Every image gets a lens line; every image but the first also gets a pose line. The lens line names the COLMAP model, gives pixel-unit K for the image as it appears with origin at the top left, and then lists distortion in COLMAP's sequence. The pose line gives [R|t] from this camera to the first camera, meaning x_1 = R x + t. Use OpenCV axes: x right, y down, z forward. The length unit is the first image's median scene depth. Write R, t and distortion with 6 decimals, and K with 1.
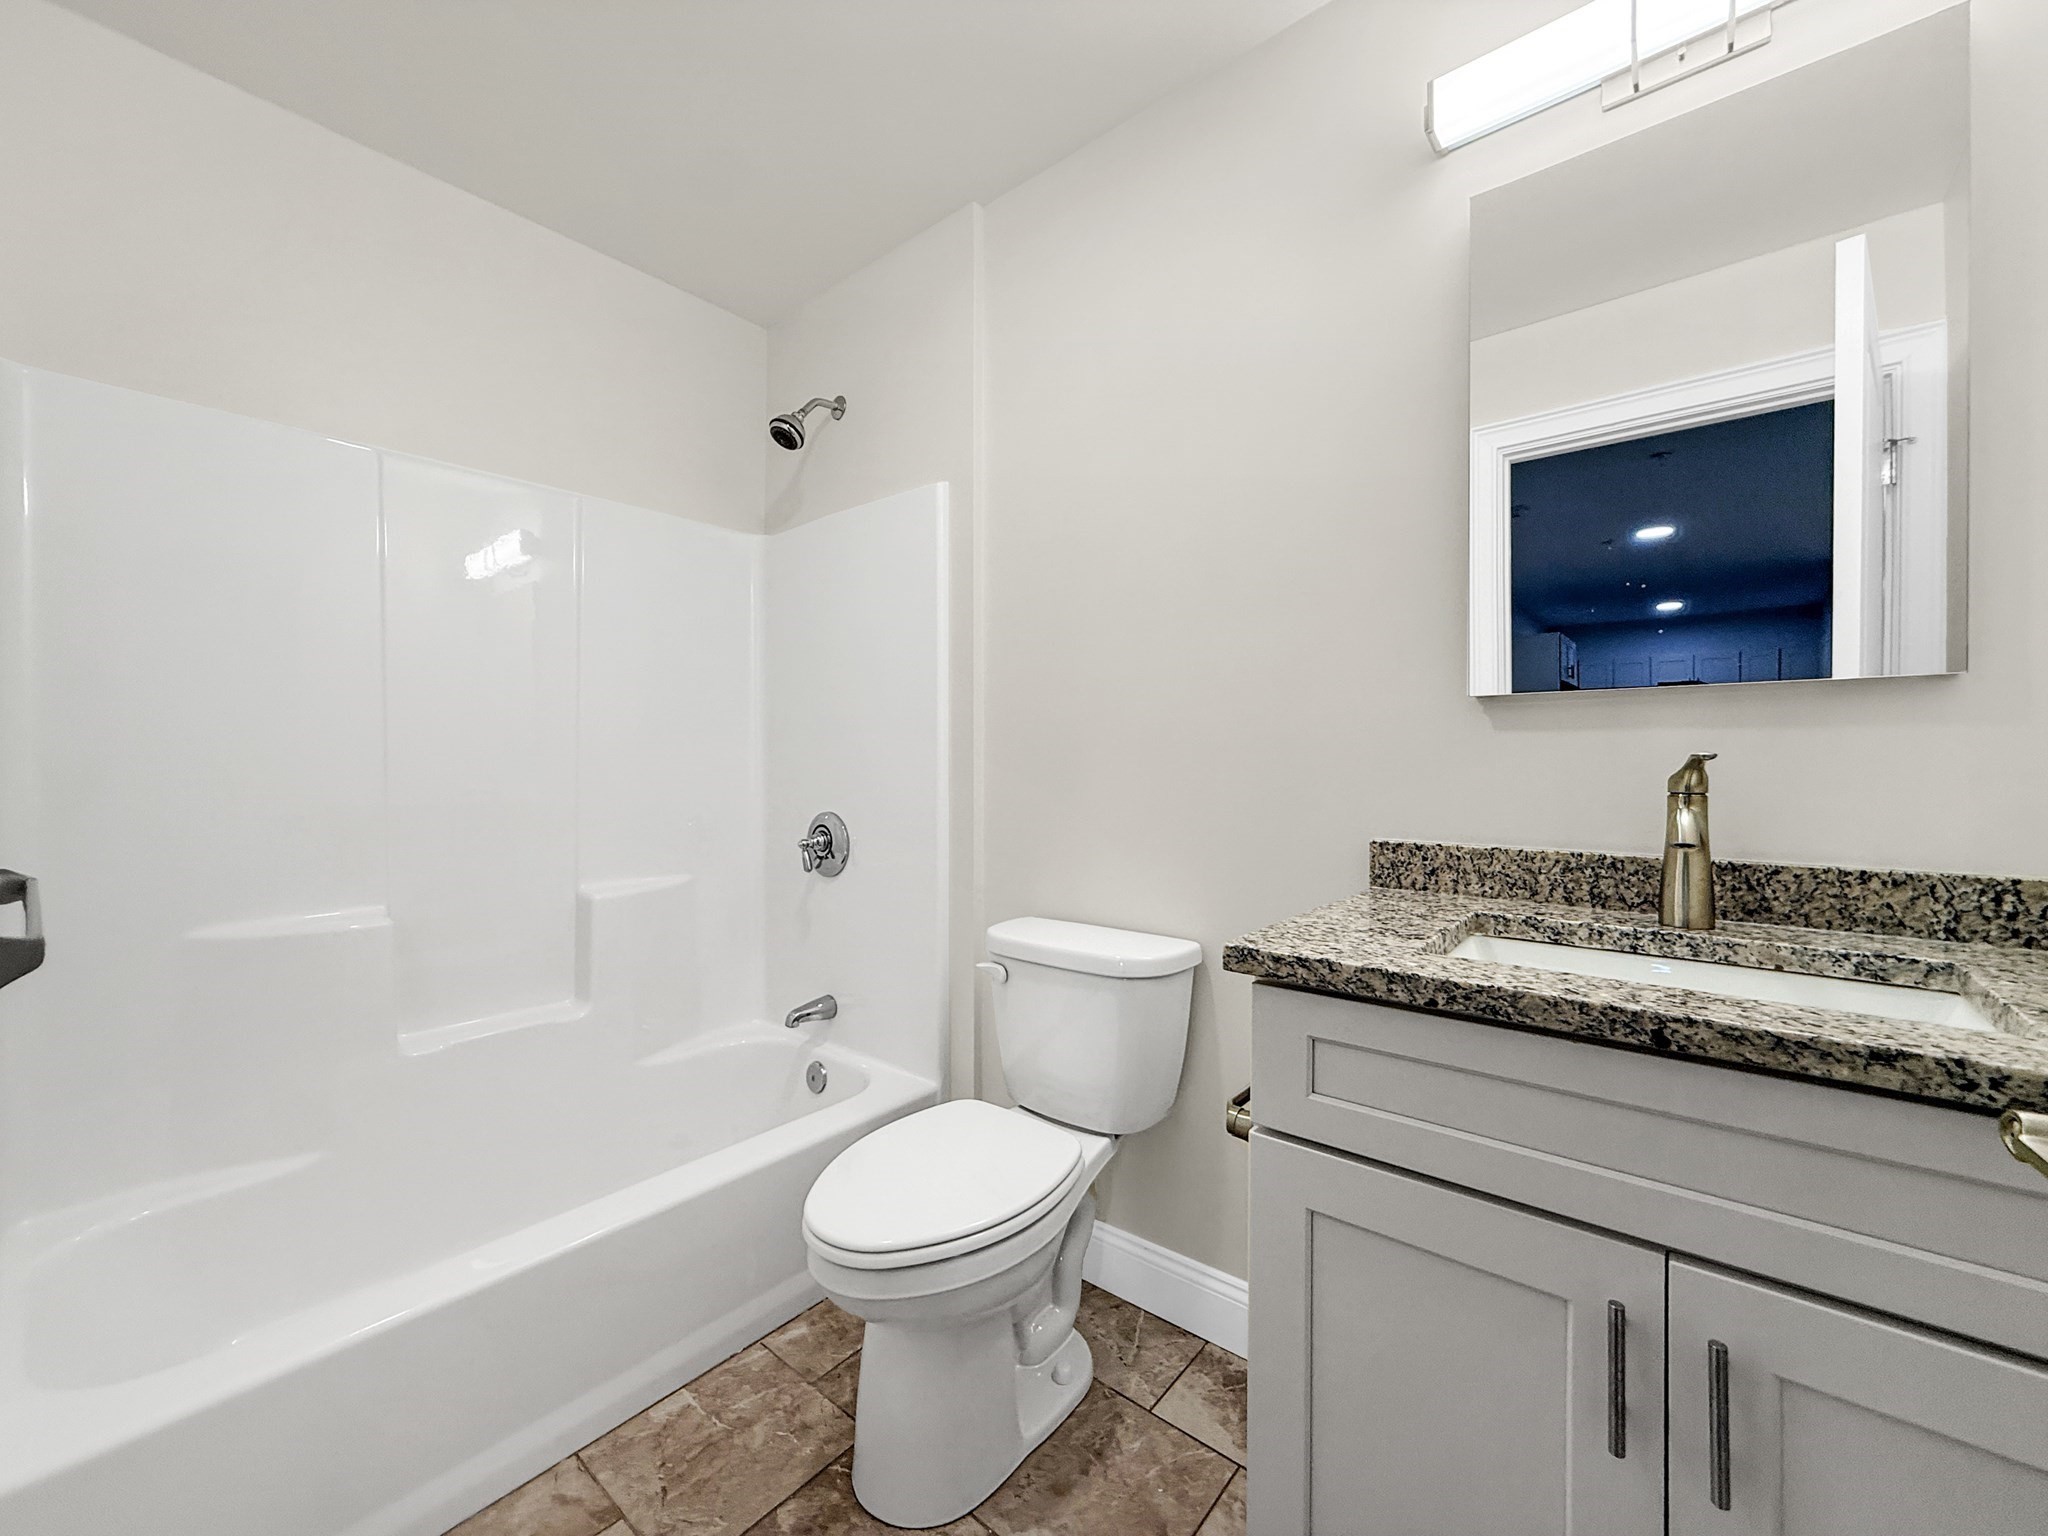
lens RADIAL K [[826.4, 0, 1022.6], [0, 826.4, 764.8], [0, 0, 1]] dist [-0.000461, 0.000027]
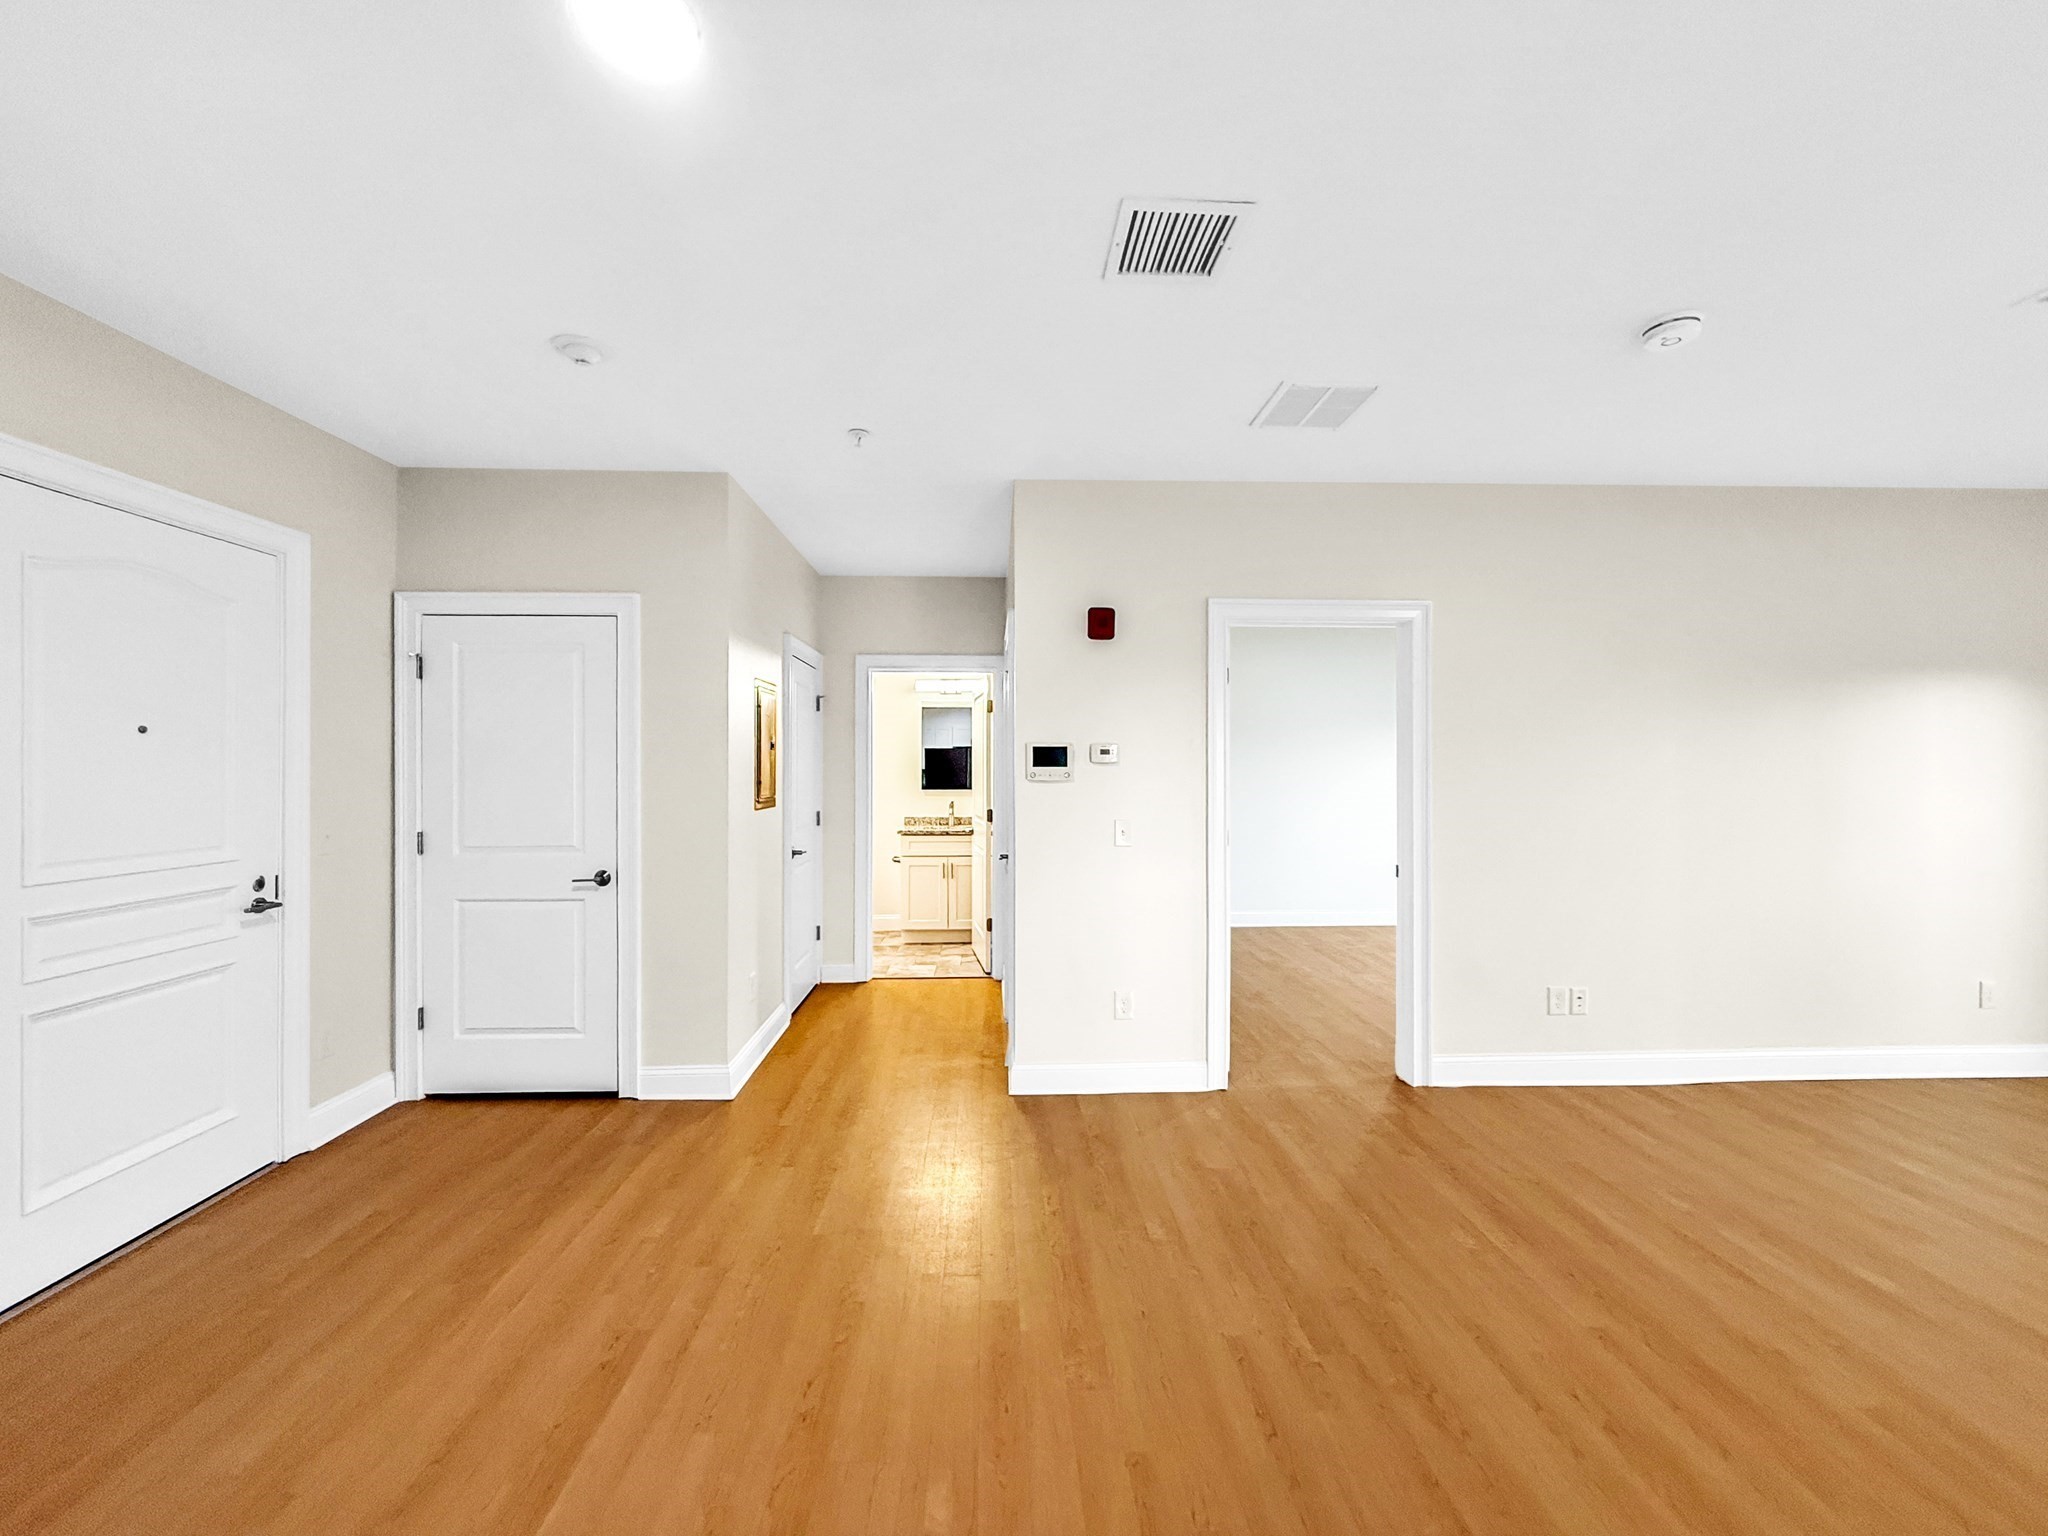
lens RADIAL K [[826.4, 0, 1022.6], [0, 826.4, 764.8], [0, 0, 1]] dist [-0.000461, 0.000027]
pose [[0.745915, 0.002944, 0.666034, -3.262767], [0.003973, 0.999953, -0.008870, -0.244136], [-0.666029, 0.009262, 0.745868, -4.431374]]
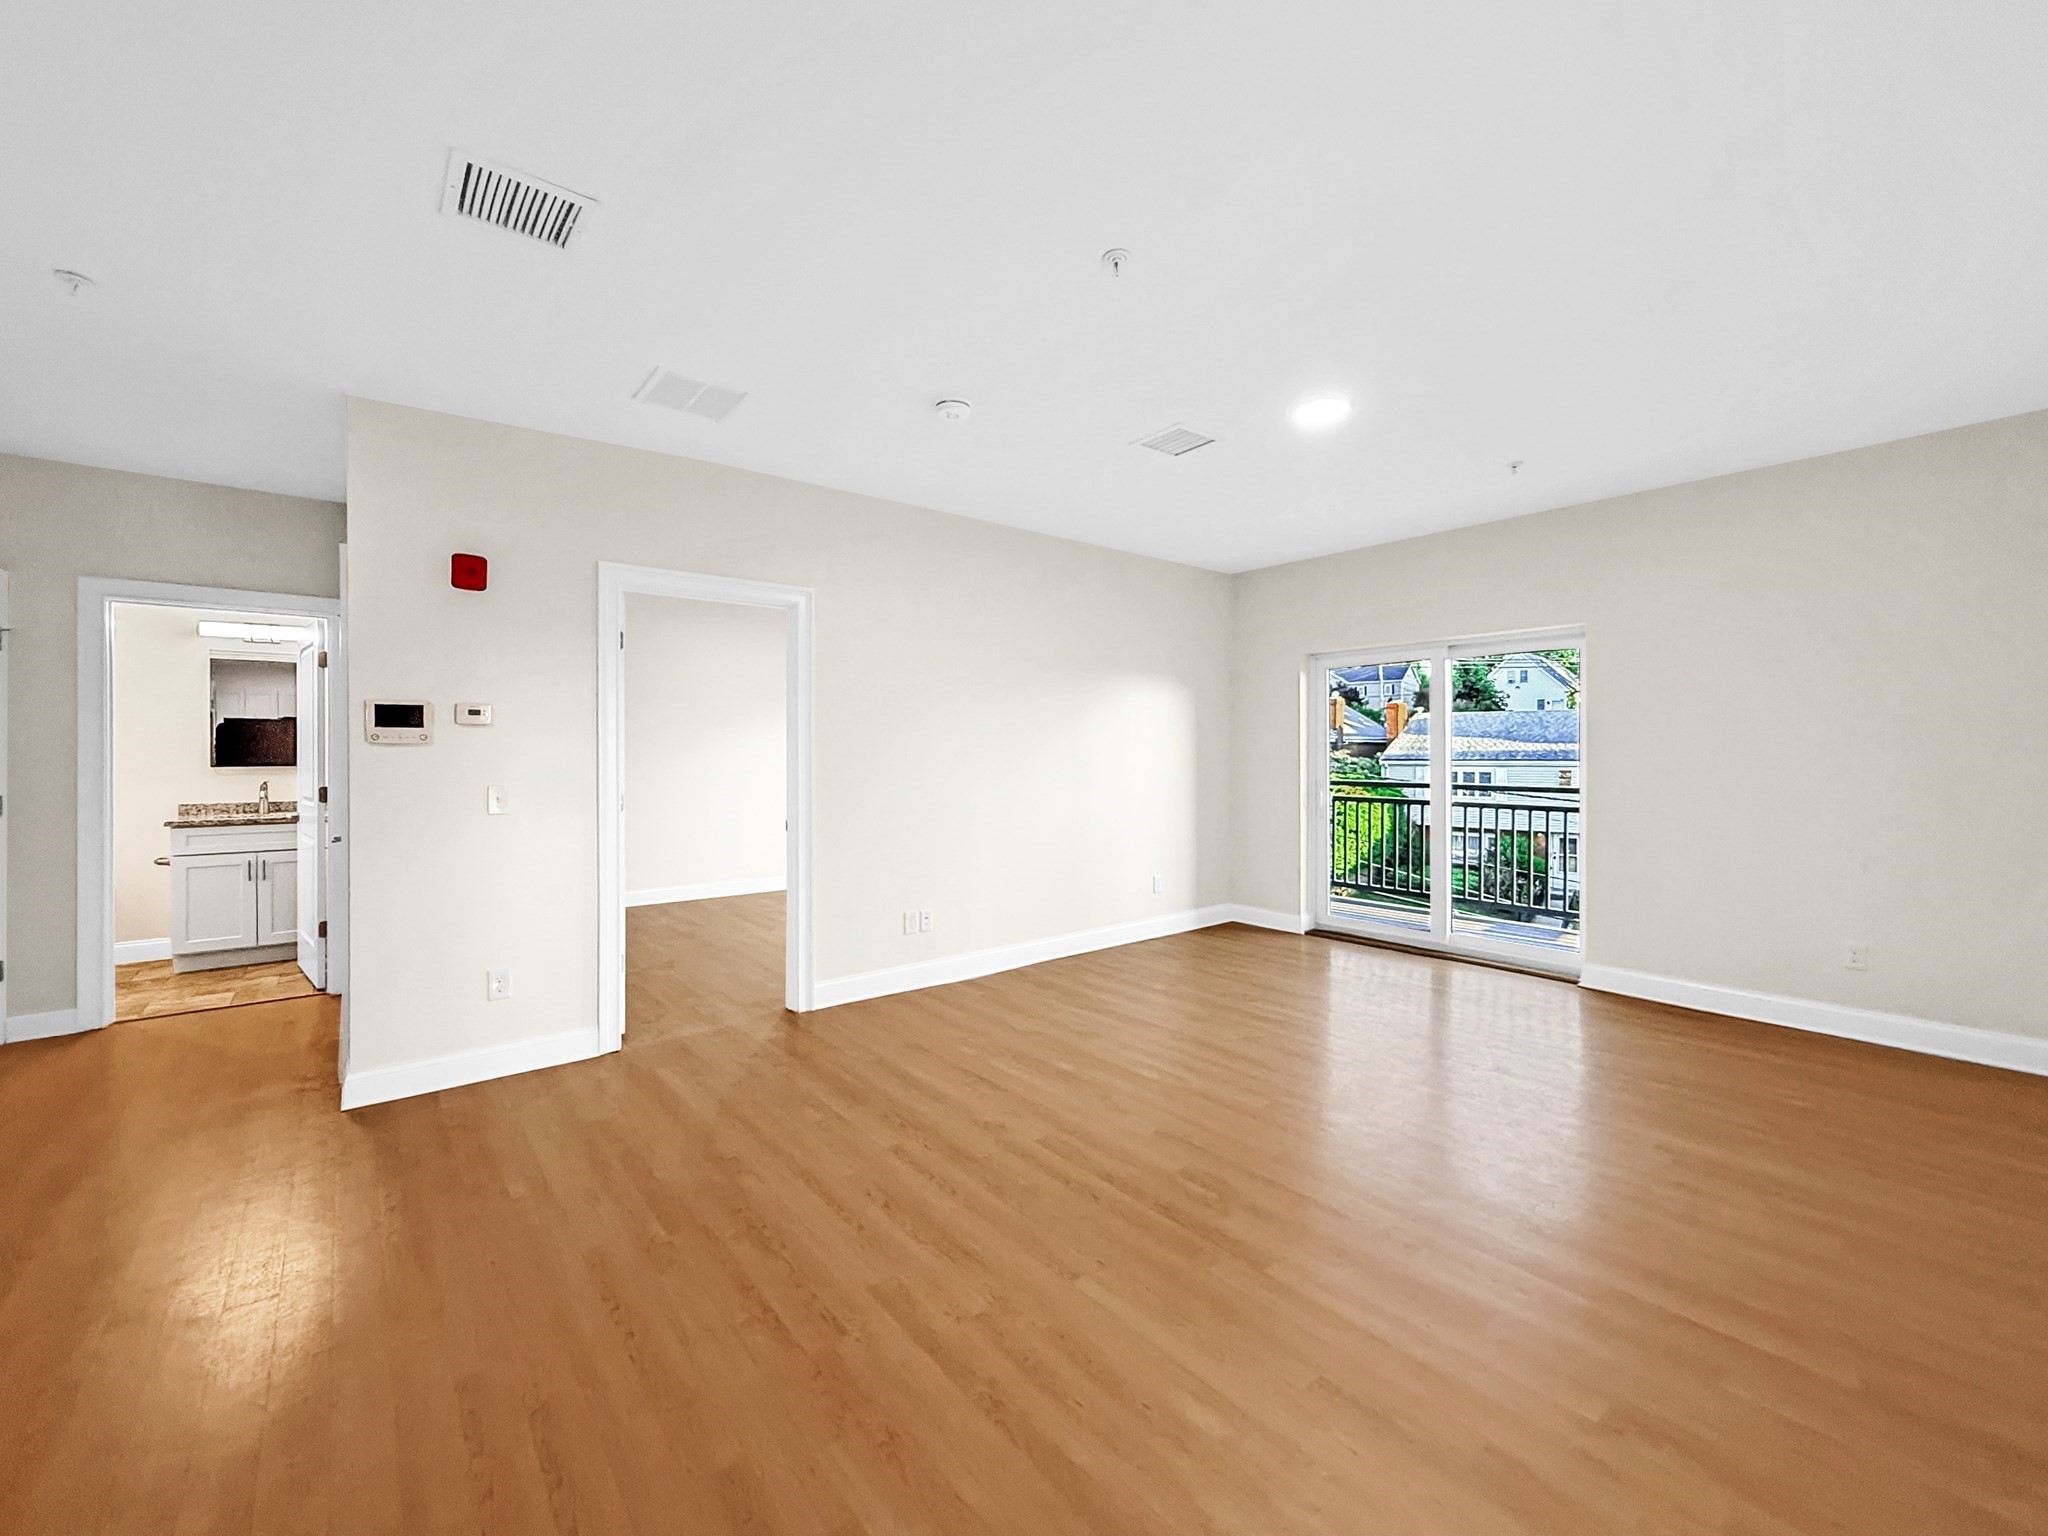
lens RADIAL K [[833.3, 0, 1022.4], [0, 833.3, 749.8], [0, 0, 1]] dist [0.000156, -0.000067]
pose [[0.197534, -0.001014, 0.980296, -3.418605], [0.007211, 0.999974, -0.000419, -0.173522], [-0.980270, 0.007152, 0.197536, -4.754769]]
